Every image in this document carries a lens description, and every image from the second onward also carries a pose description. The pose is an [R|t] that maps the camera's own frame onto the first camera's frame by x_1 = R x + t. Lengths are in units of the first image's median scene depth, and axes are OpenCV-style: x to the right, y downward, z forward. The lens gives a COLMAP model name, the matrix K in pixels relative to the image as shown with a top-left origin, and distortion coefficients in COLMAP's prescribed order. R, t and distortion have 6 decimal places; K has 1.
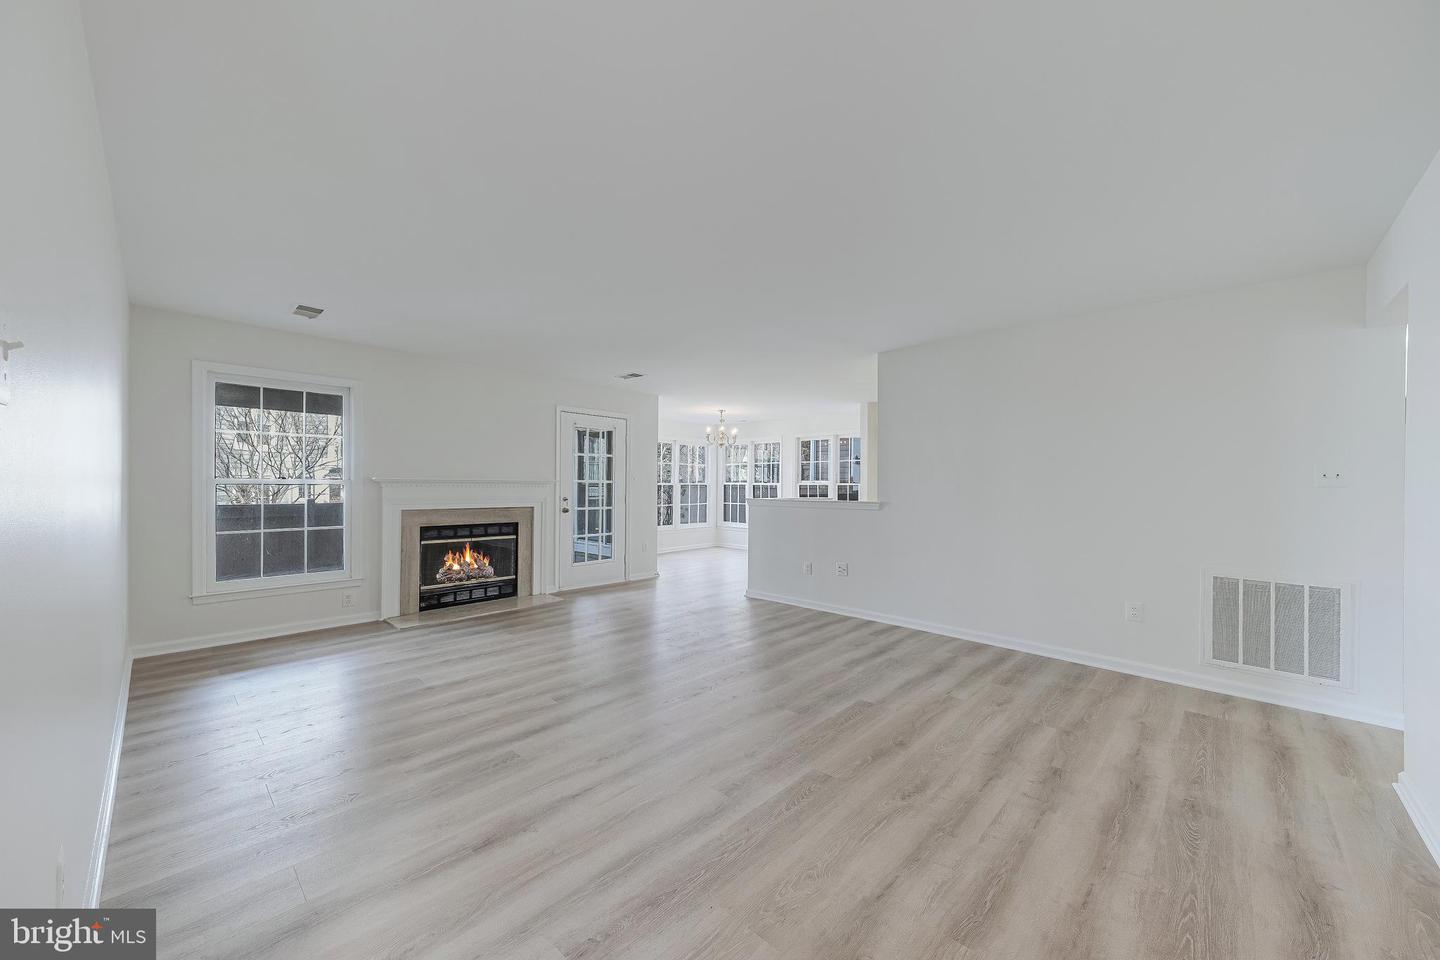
lens RADIAL K [[529.6, 0, 724.9], [0, 529.6, 484.3], [0, 0, 1]] dist [0.023999, 0.000019]
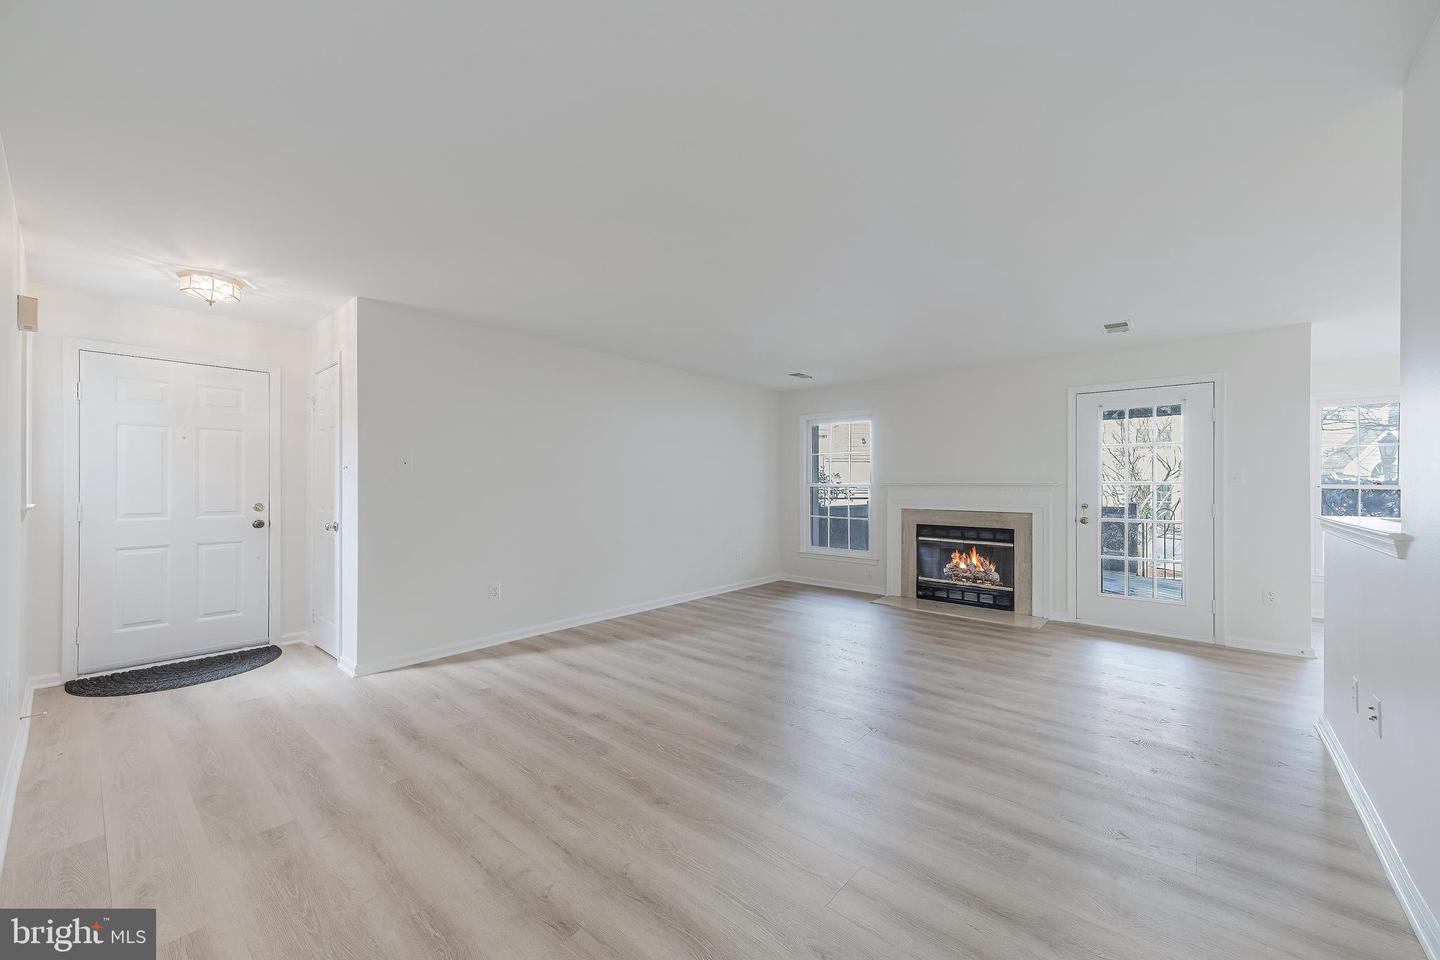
lens RADIAL K [[550.3, 0, 724.2], [0, 550.3, 486.9], [0, 0, 1]] dist [0.017309, 0.000012]
pose [[0.046739, -0.003494, -0.998901, 0.593652], [-0.001610, 0.999992, -0.003573, 0.004550], [0.998906, 0.001776, 0.046733, 0.532644]]
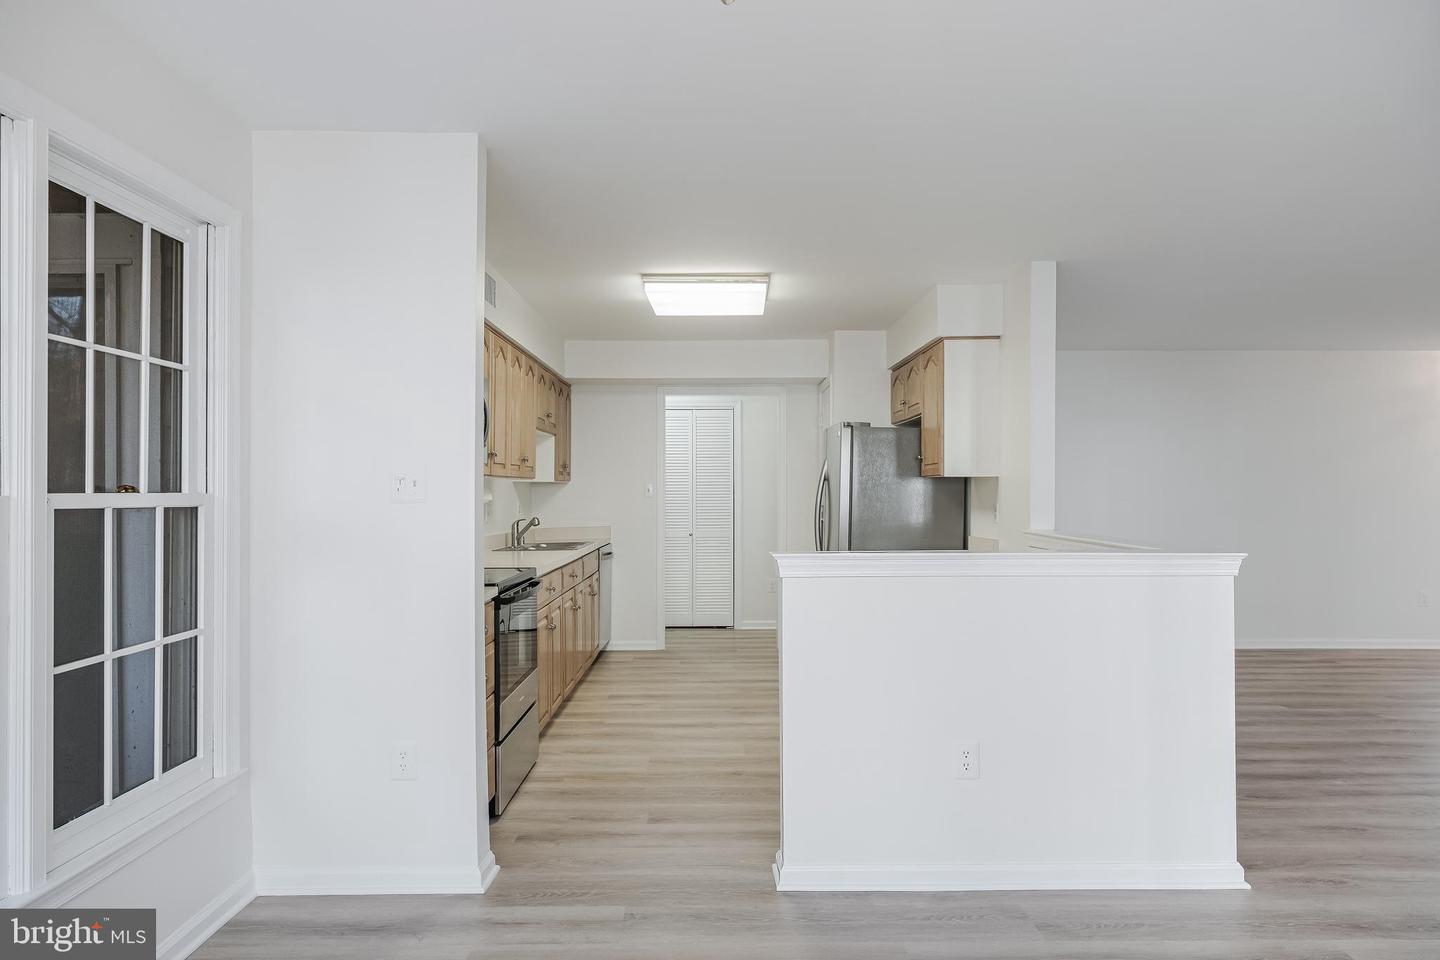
lens RADIAL K [[890.1, 0, 720.0], [0, 890.1, 480.0], [0, 0, 1]] dist [0.008267, 0.000663]
pose [[-0.695854, 0.002905, 0.718178, -0.133656], [-0.005368, 0.999943, -0.009246, -0.008547], [-0.718164, -0.010289, -0.695798, 1.810075]]
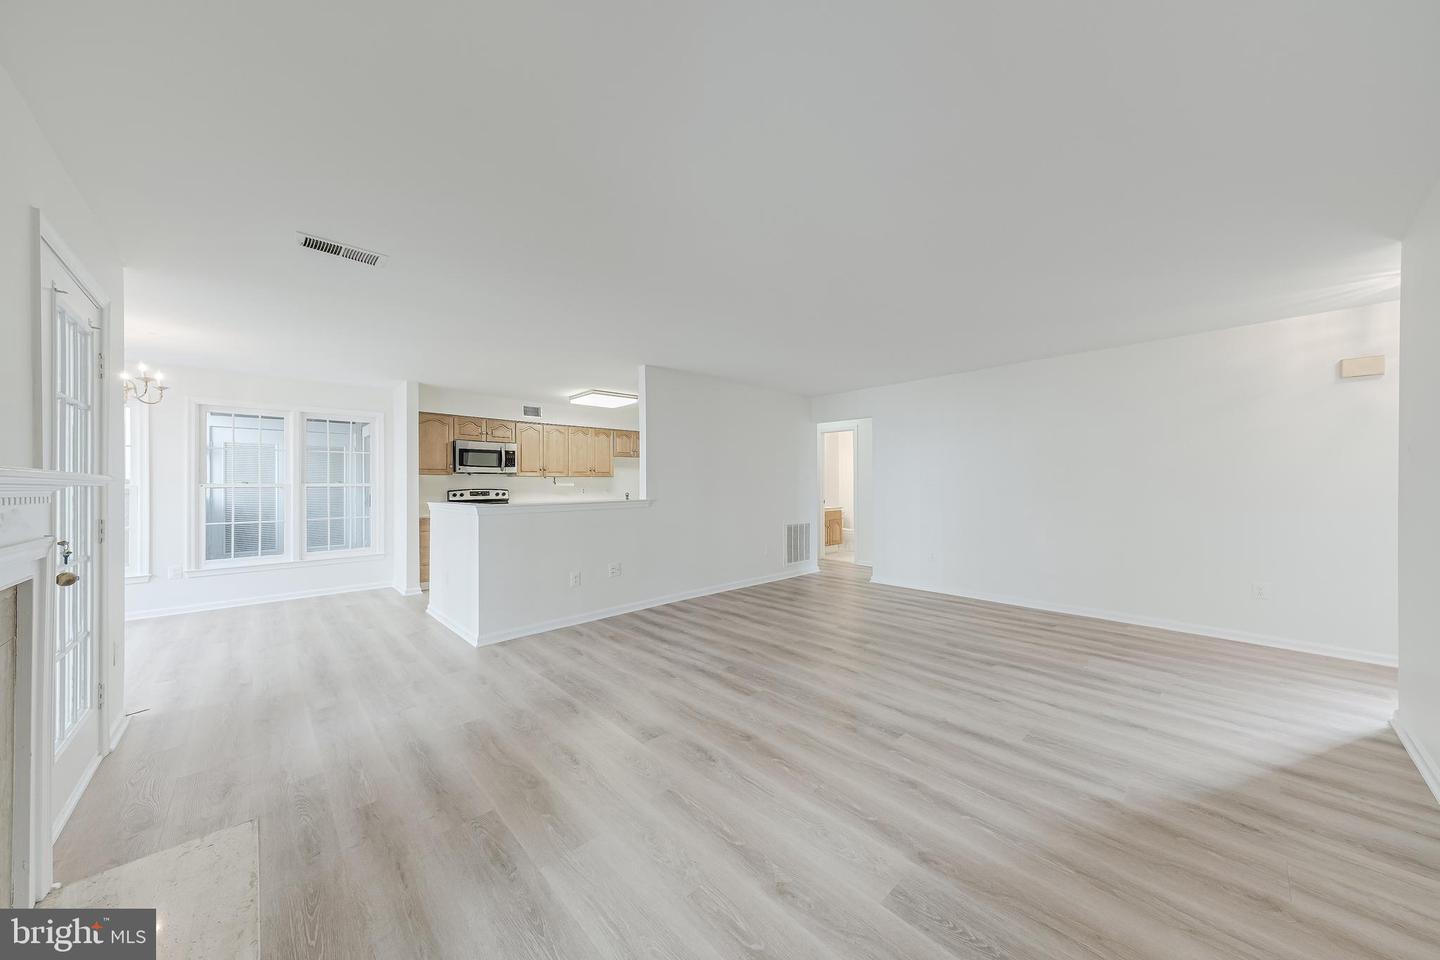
lens RADIAL K [[486.1, 0, 723.0], [0, 486.1, 483.9], [0, 0, 1]] dist [0.024381, -0.003290]
pose [[0.057422, -0.006146, 0.998331, -0.678743], [0.005410, 0.999968, 0.005844, -0.004751], [-0.998335, 0.005065, 0.057454, 0.747117]]
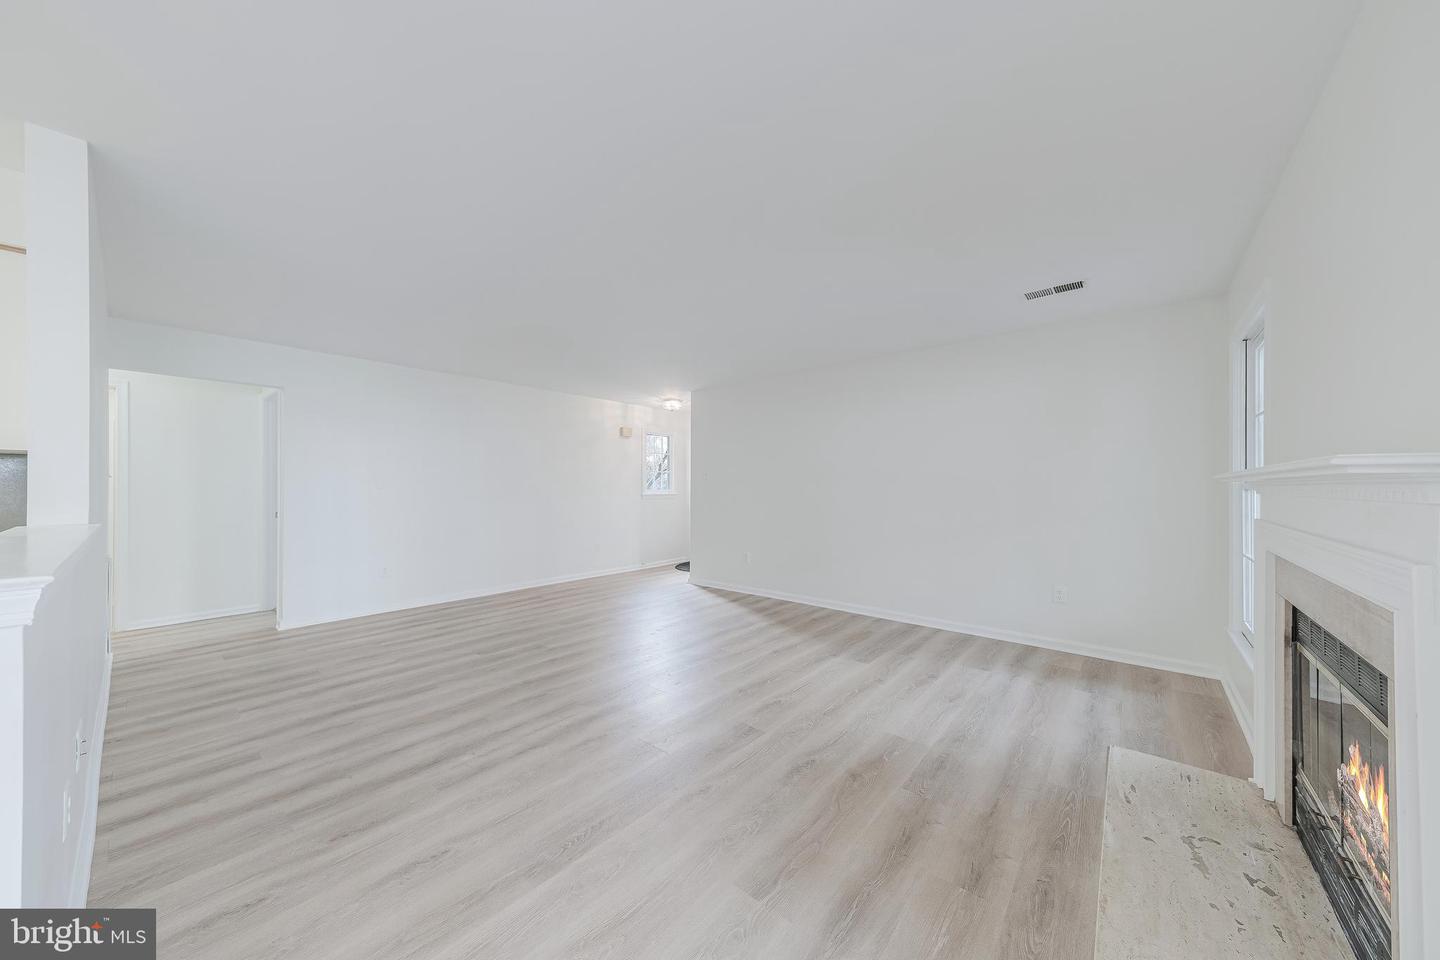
lens RADIAL K [[490.1, 0, 724.0], [0, 490.1, 488.5], [0, 0, 1]] dist [0.019163, 0.000008]
pose [[-0.998404, -0.004513, -0.056300, -0.151964], [-0.004619, 0.999988, 0.001753, 0.002409], [0.056291, 0.002010, -0.998412, 1.331783]]
